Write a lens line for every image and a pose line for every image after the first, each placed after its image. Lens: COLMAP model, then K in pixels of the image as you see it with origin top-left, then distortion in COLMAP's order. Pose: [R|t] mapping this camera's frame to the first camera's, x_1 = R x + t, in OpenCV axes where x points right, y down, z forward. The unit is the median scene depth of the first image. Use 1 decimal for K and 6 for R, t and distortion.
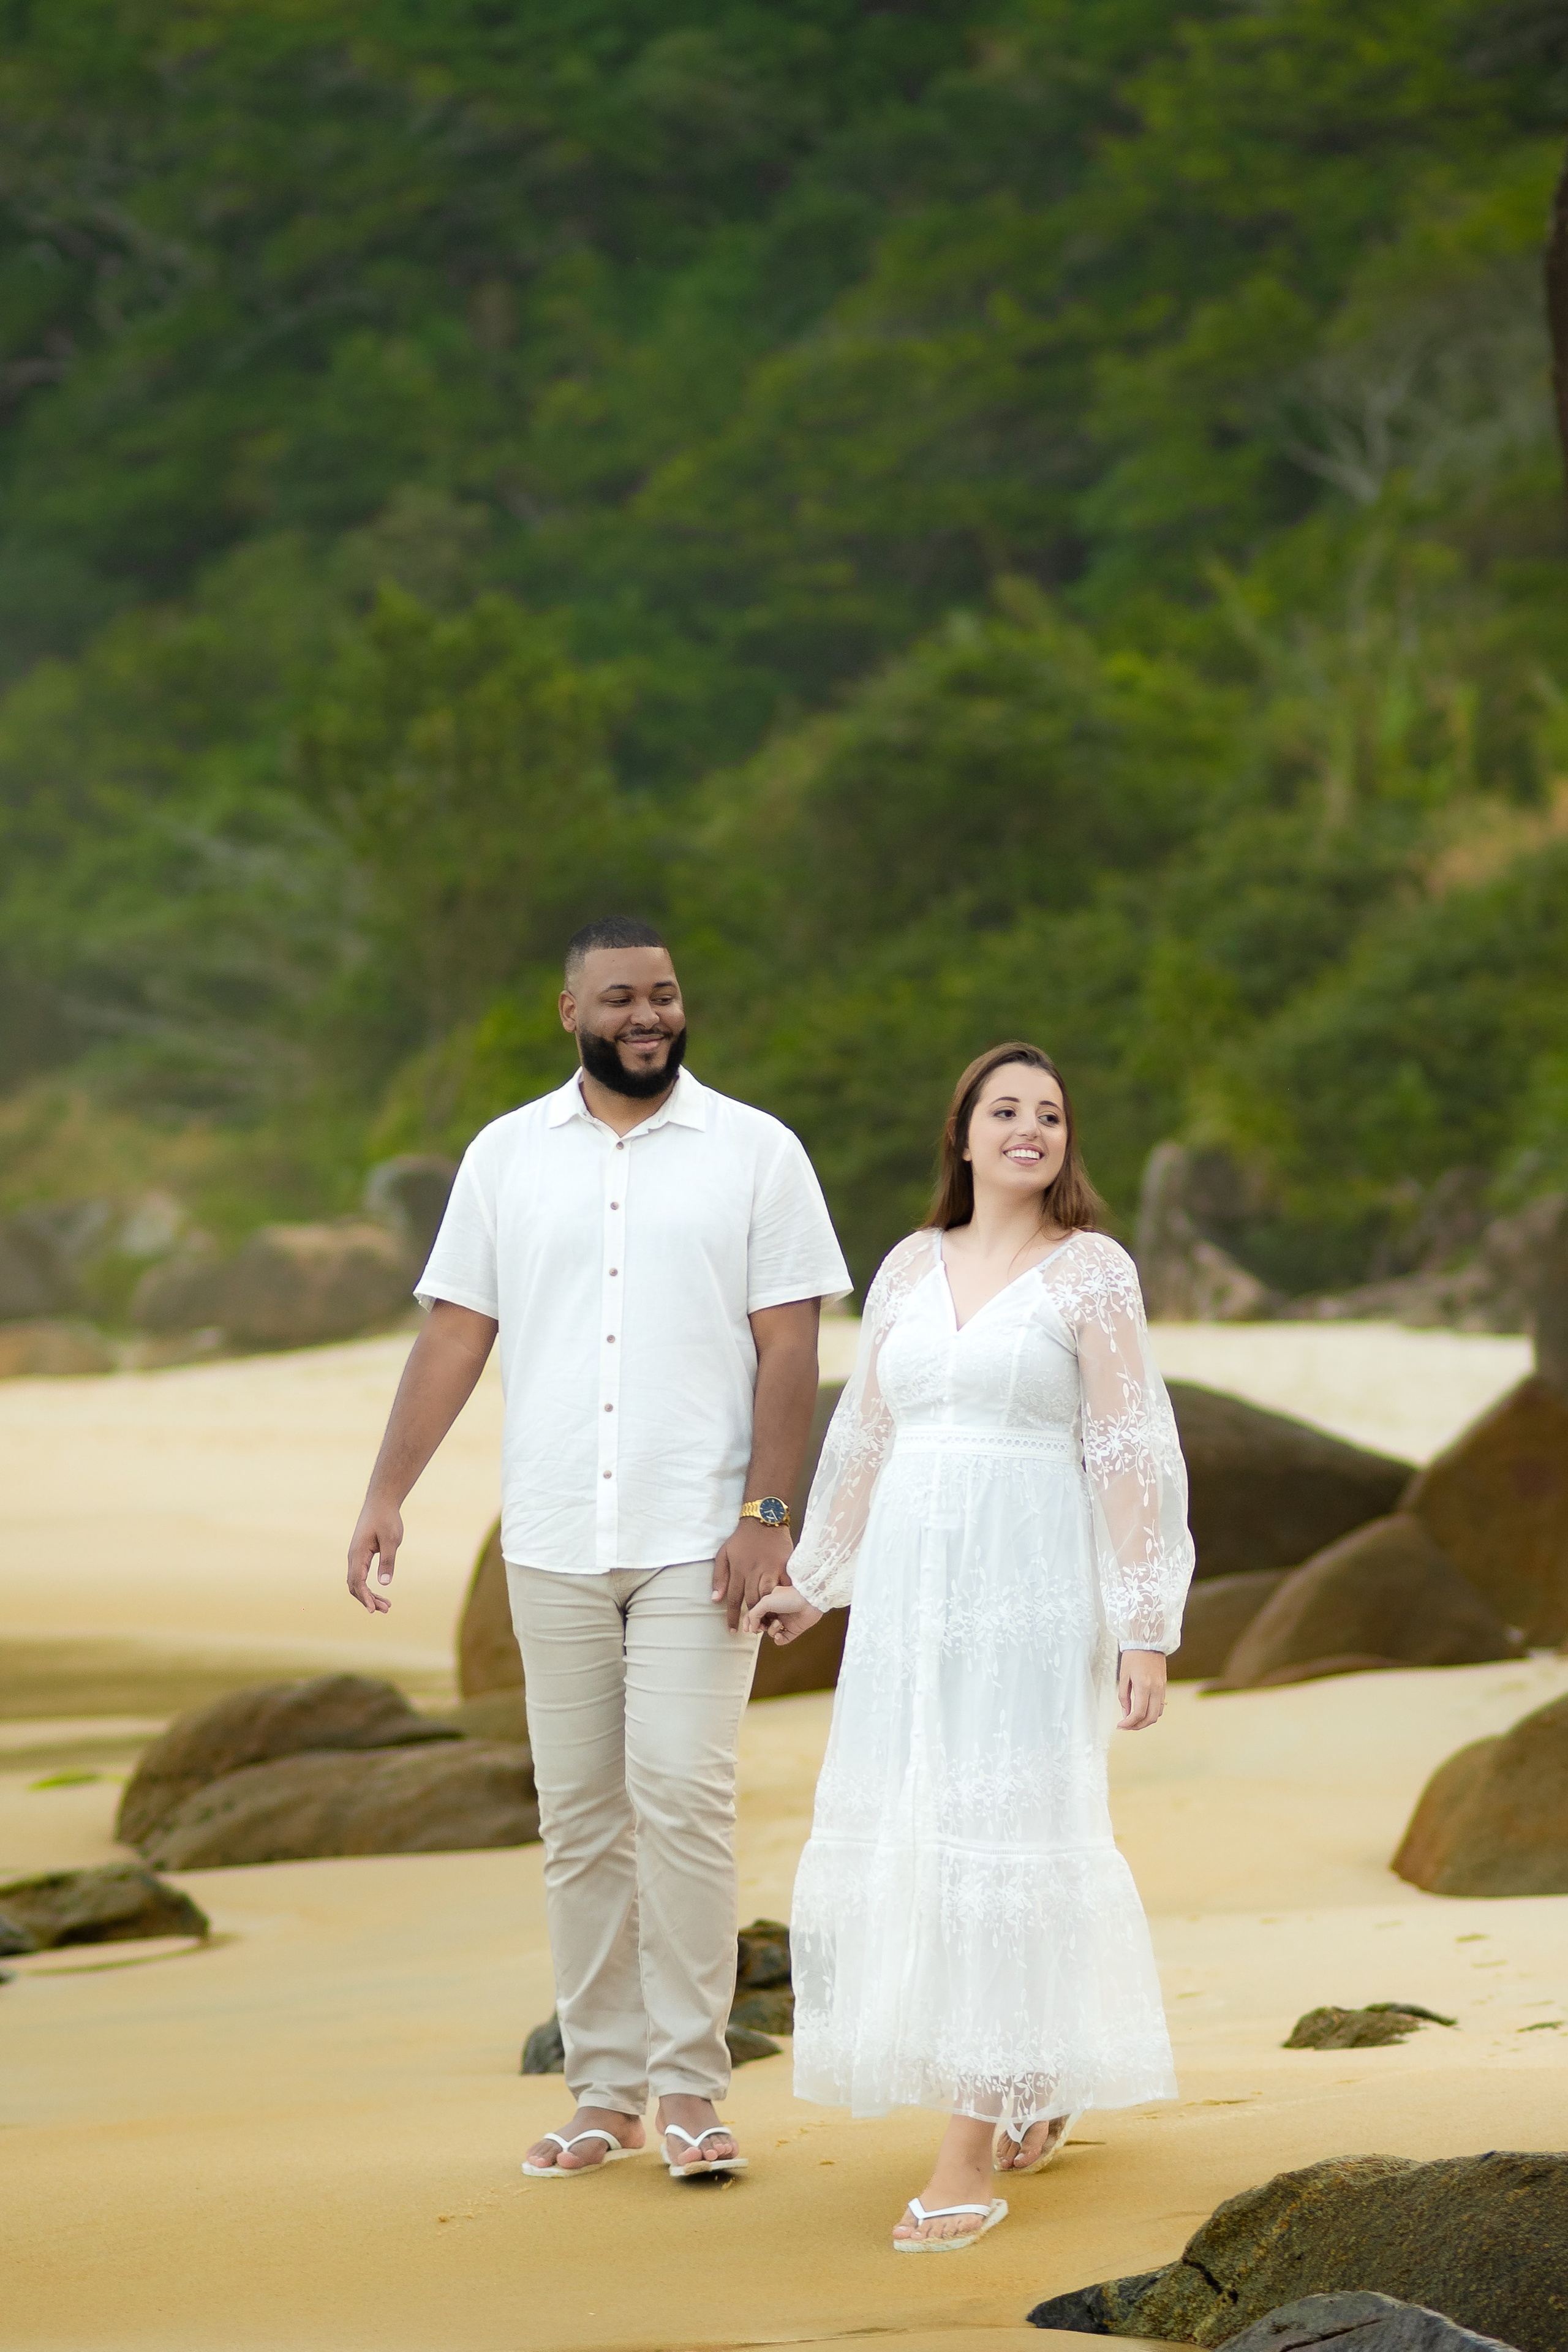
lens RADIAL K [[8714.7, 0, 769.0], [0, 8714.7, 1170.4], [0, 0, 1]] dist [0.200560, 0.000000]
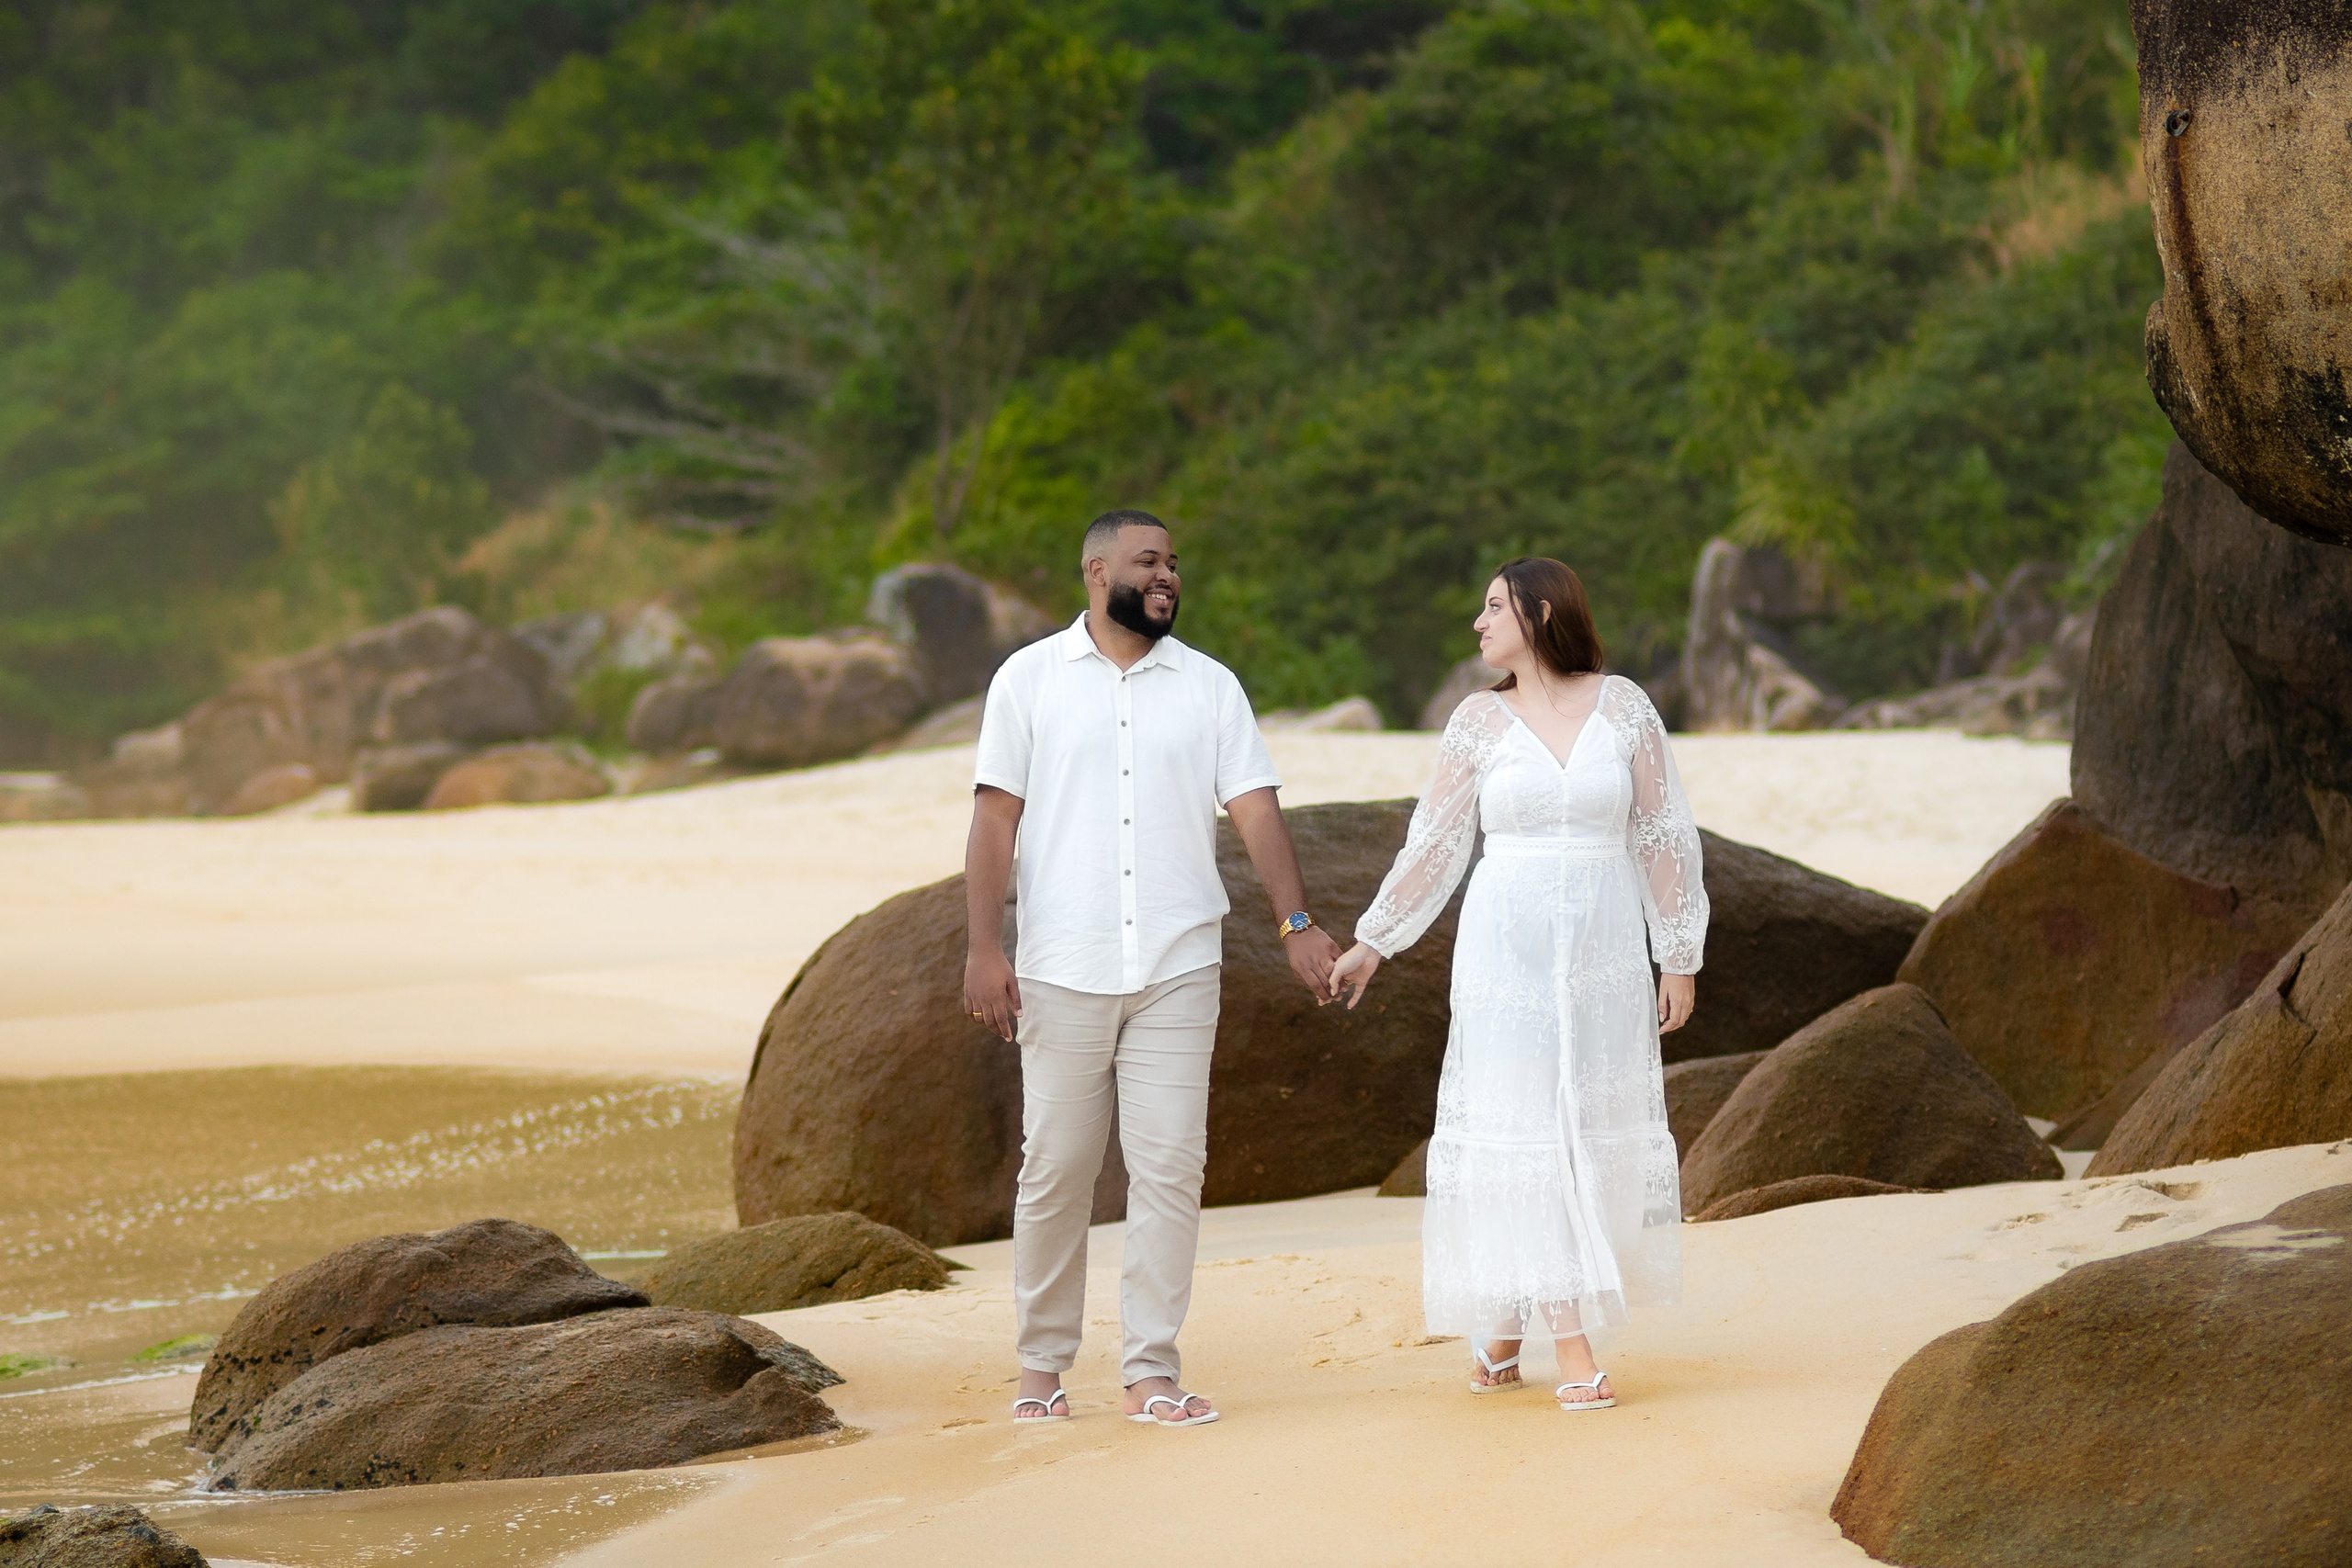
lens RADIAL K [[8713.8, 0, 1192.2], [0, 8713.8, 794.8], [0, 0, 1]] dist [0.200560, 0.000000]
pose [[0.999737, -0.011642, -0.019736, 0.034139], [0.012130, 0.999620, 0.024769, 0.002870], [0.019441, -0.025002, 0.999498, 0.290786]]
